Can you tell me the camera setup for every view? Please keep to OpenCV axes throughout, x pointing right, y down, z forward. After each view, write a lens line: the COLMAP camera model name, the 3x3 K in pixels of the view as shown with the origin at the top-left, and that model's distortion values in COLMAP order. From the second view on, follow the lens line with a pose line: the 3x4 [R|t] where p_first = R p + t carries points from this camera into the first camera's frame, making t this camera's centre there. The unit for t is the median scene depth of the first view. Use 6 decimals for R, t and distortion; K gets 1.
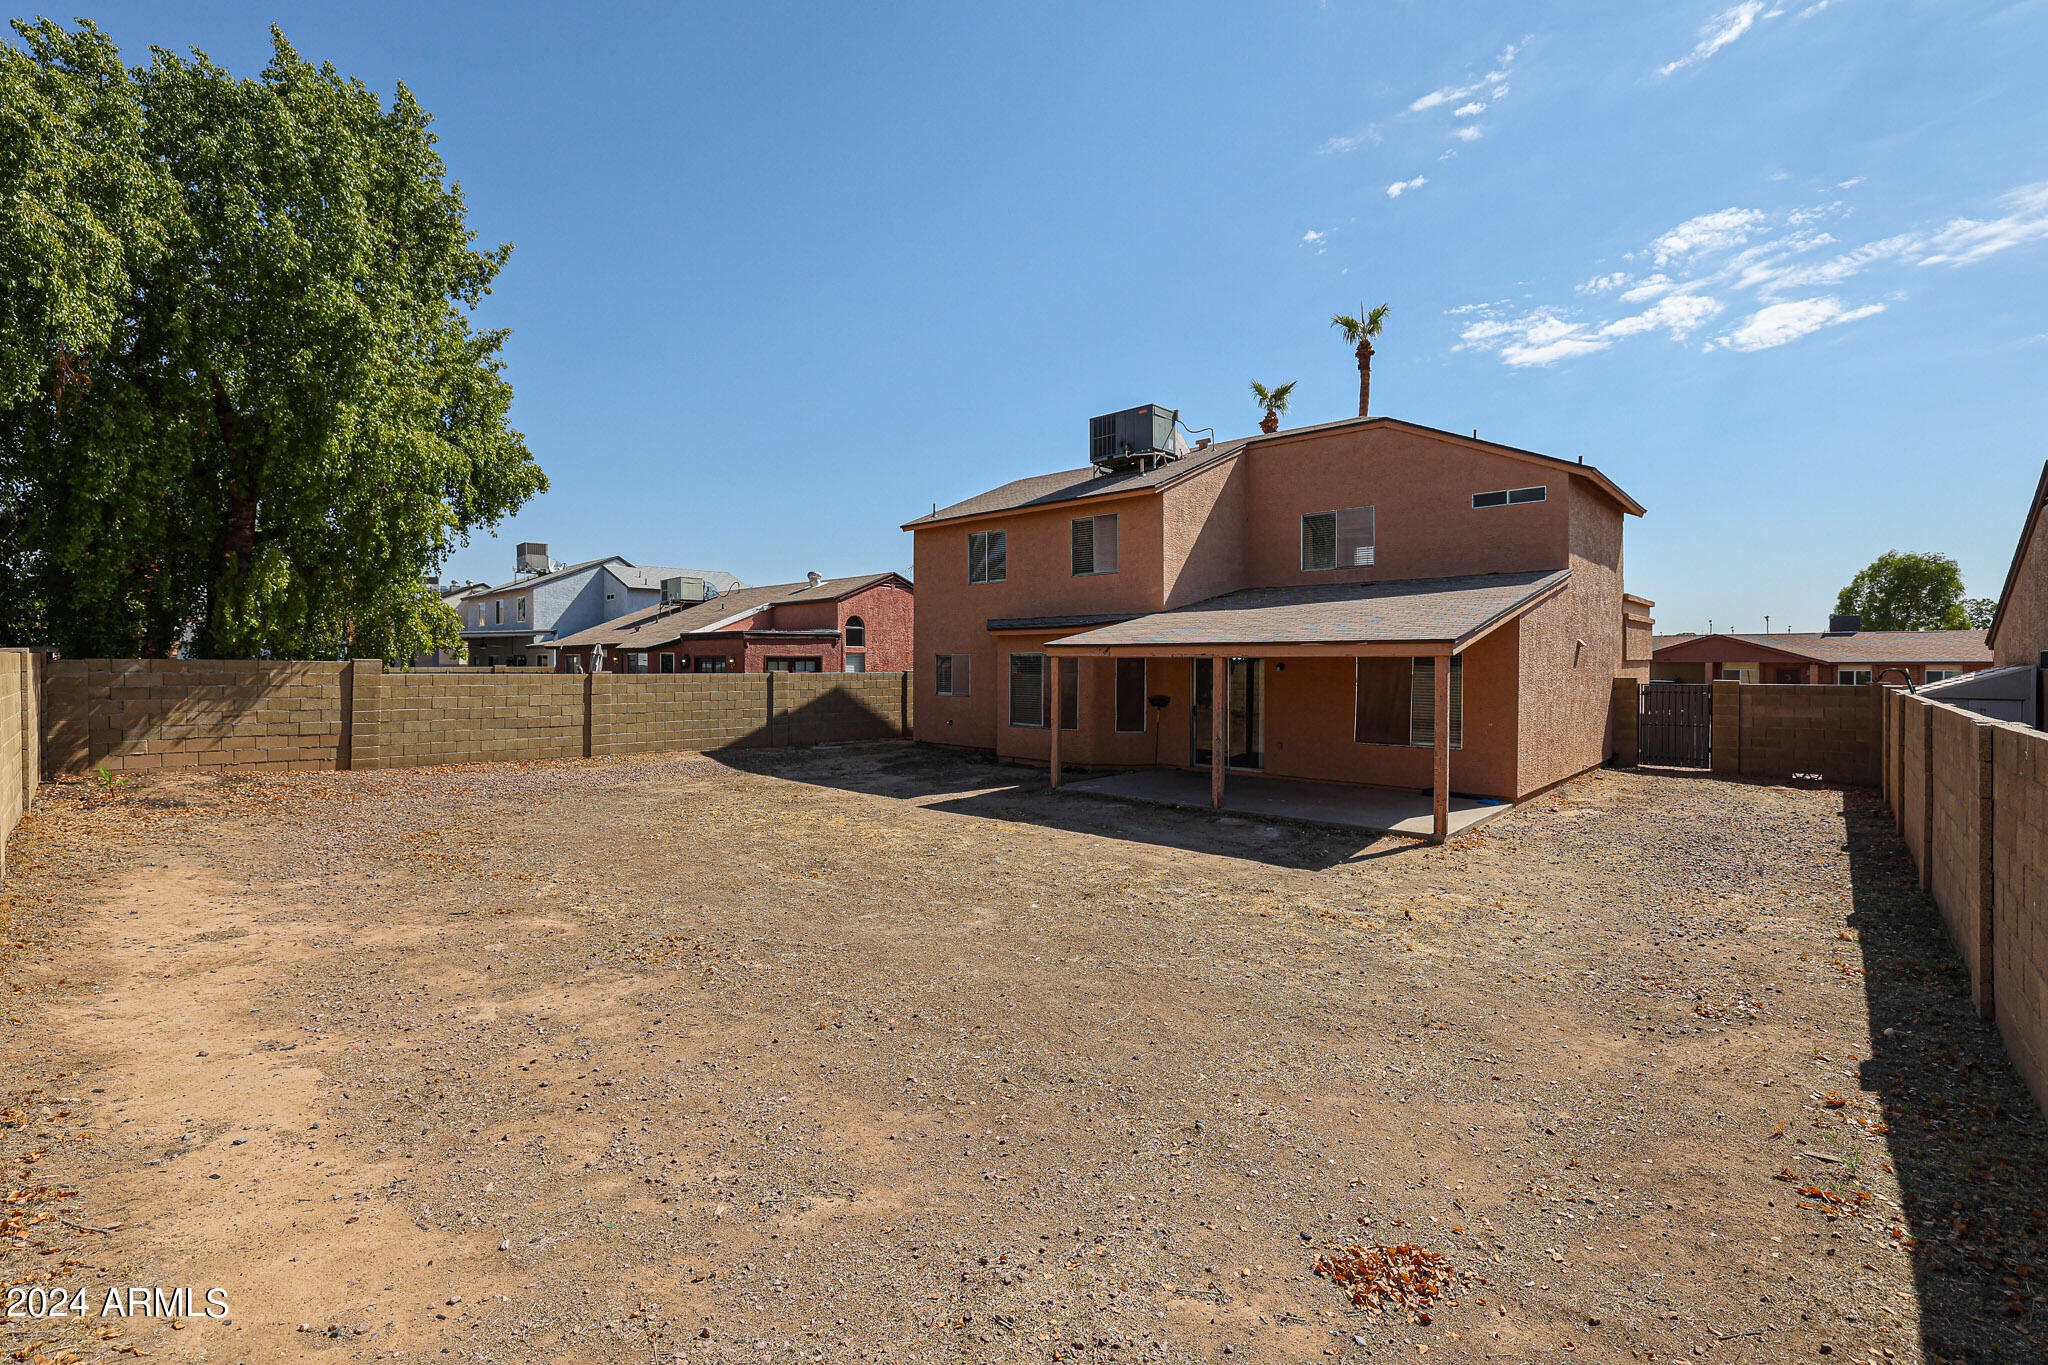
lens RADIAL K [[876.3, 0, 1020.0], [0, 876.3, 675.4], [0, 0, 1]] dist [-0.021173, -0.000054]
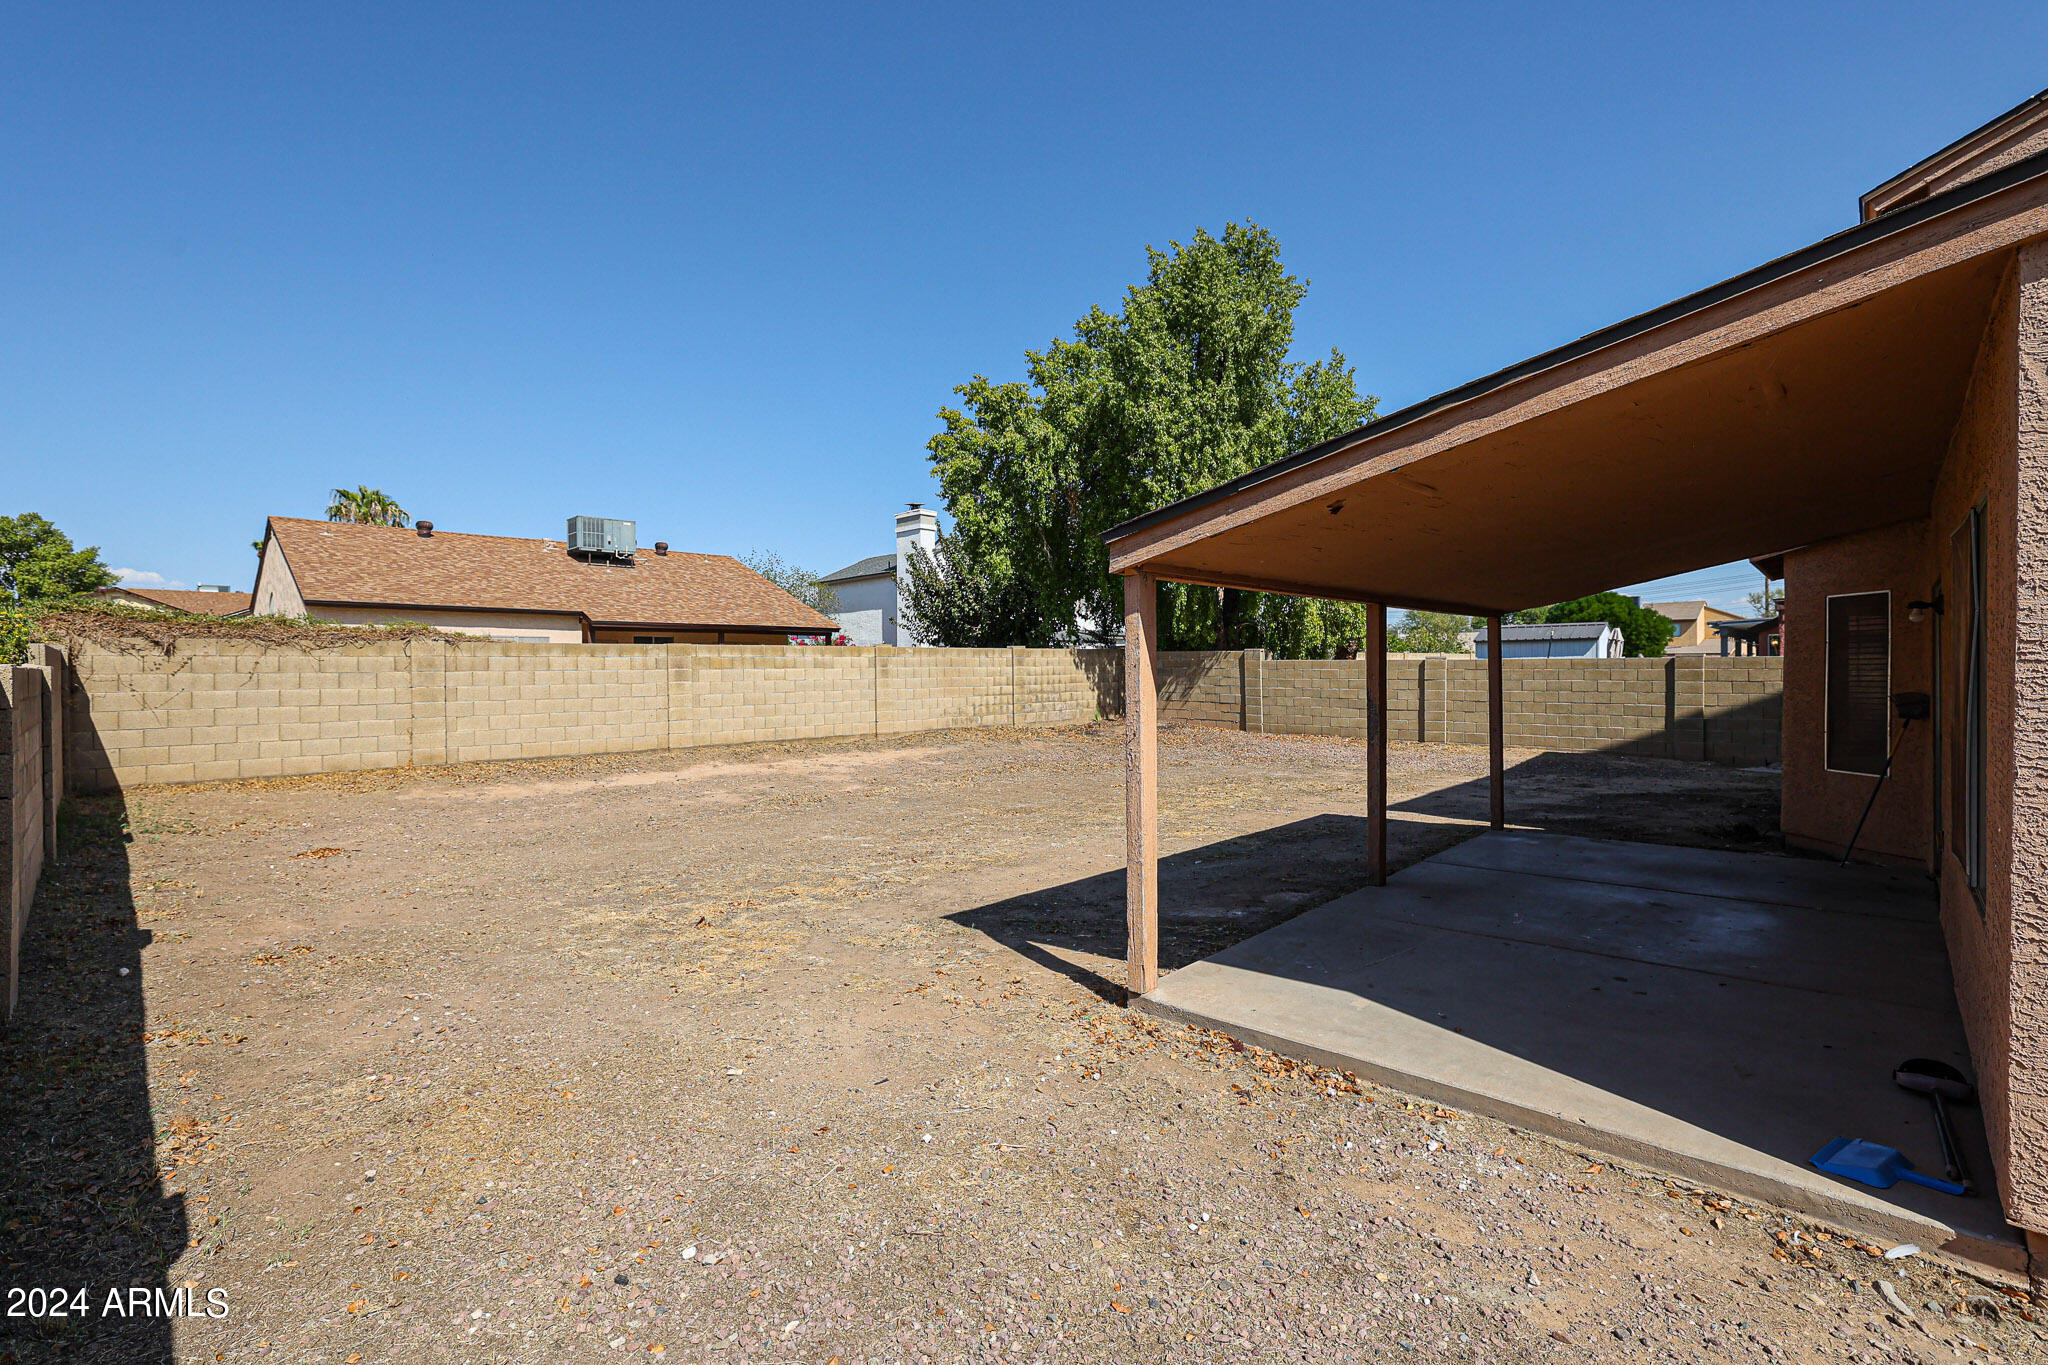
lens RADIAL K [[876.3, 0, 1028.7], [0, 876.3, 679.2], [0, 0, 1]] dist [-0.021173, -0.000054]
pose [[-0.031763, 0.003489, -0.999489, 0.426721], [-0.011492, 0.999927, 0.003856, 0.018179], [0.999429, 0.011609, -0.031721, 0.483171]]
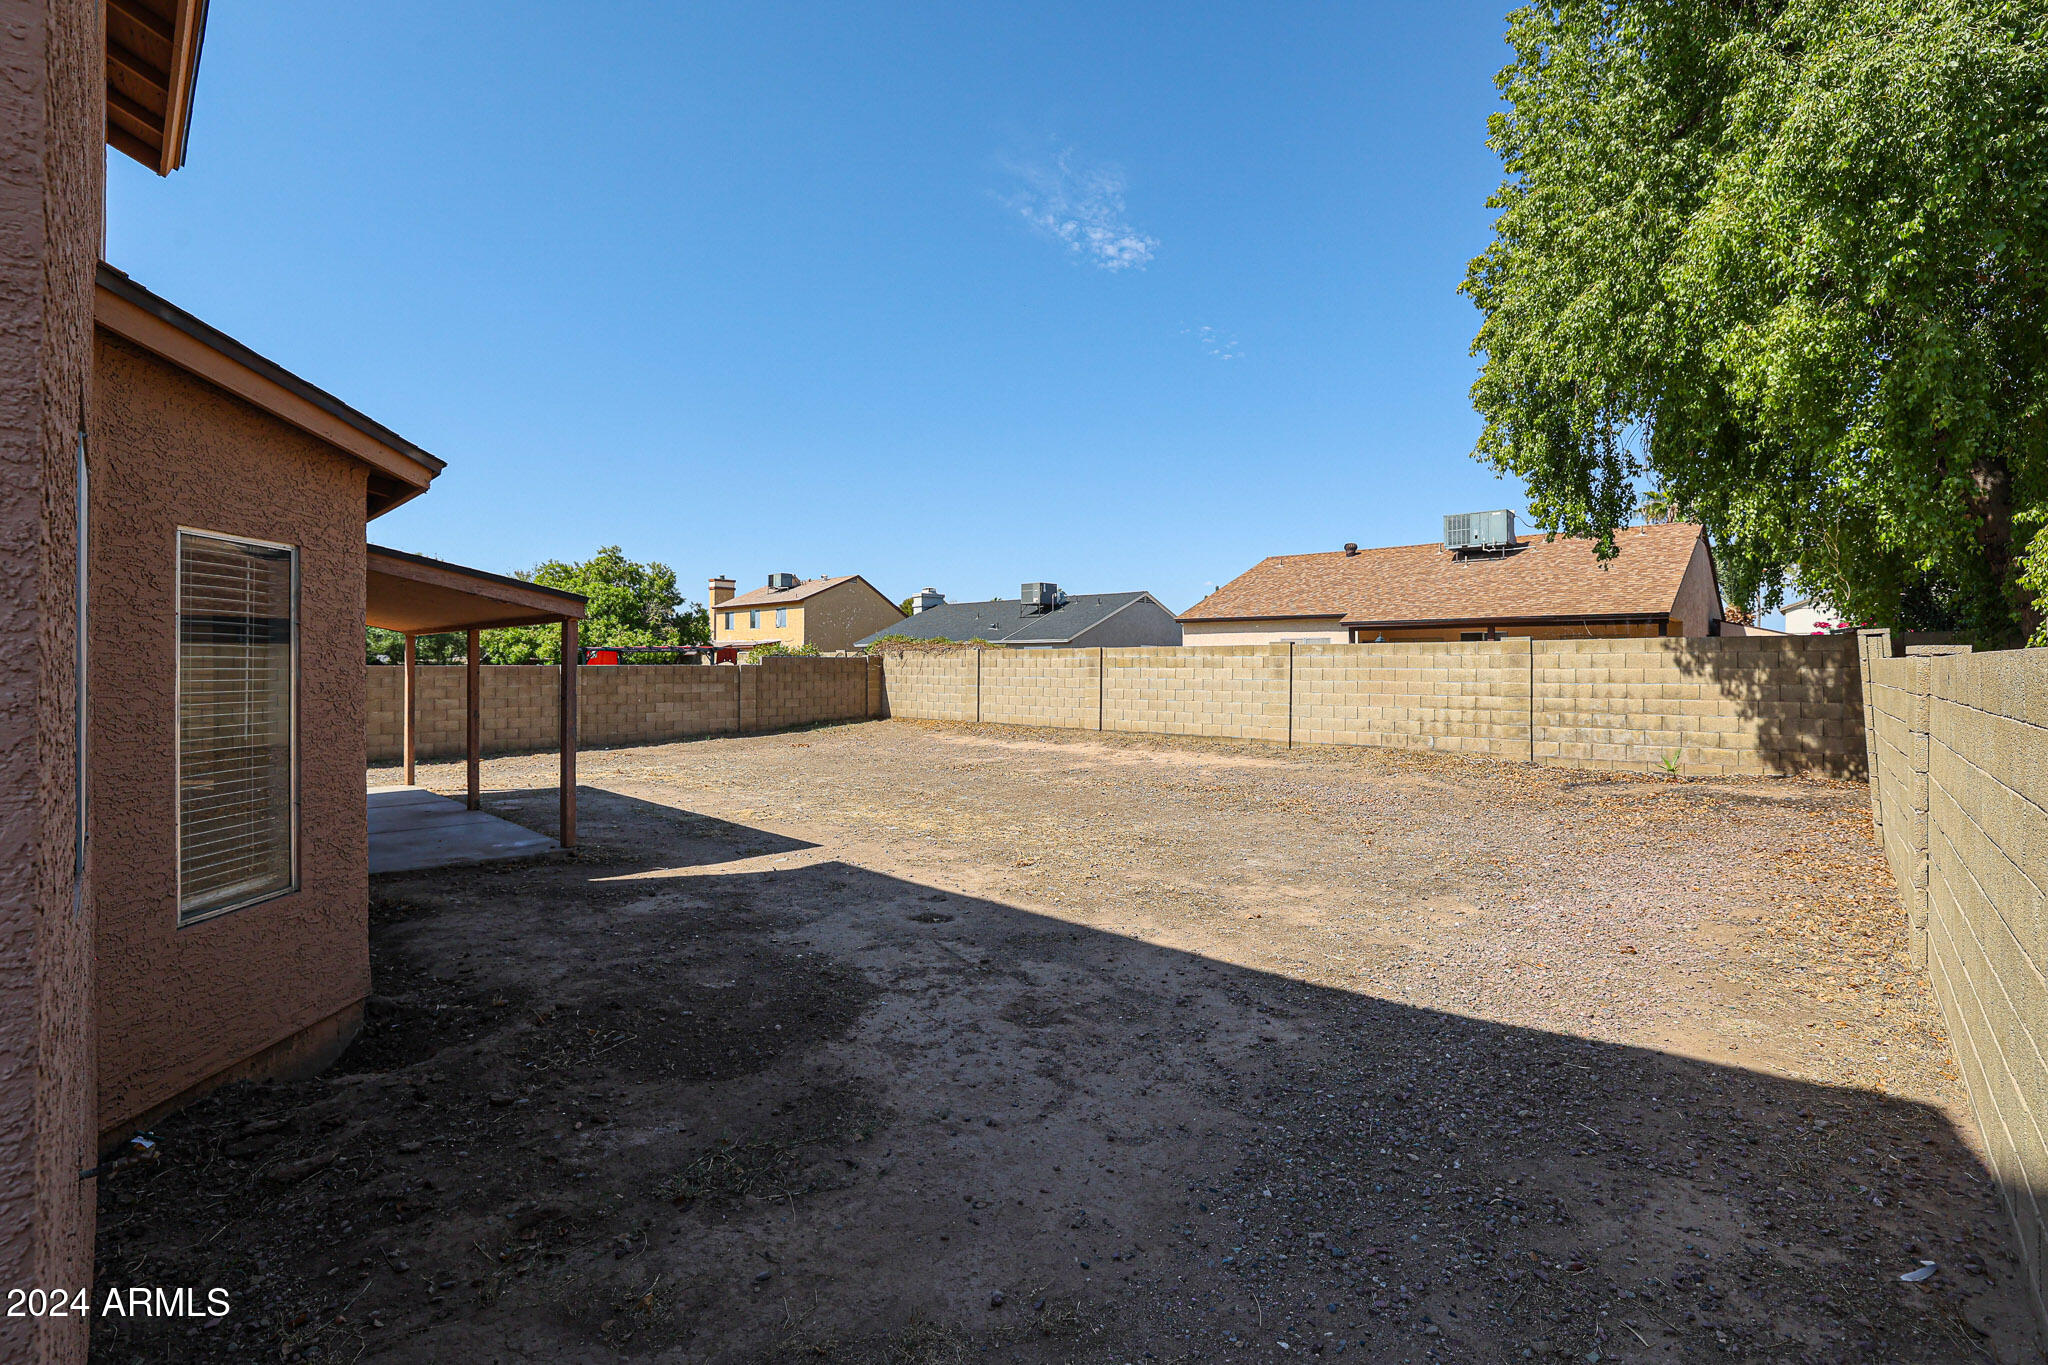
lens RADIAL K [[876.3, 0, 1027.3], [0, 876.3, 671.9], [0, 0, 1]] dist [-0.021173, -0.000054]
pose [[-0.999893, -0.013226, 0.006219, -0.804043], [-0.013066, 0.999598, 0.025159, -0.018623], [-0.006550, 0.025075, -0.999664, 1.639773]]
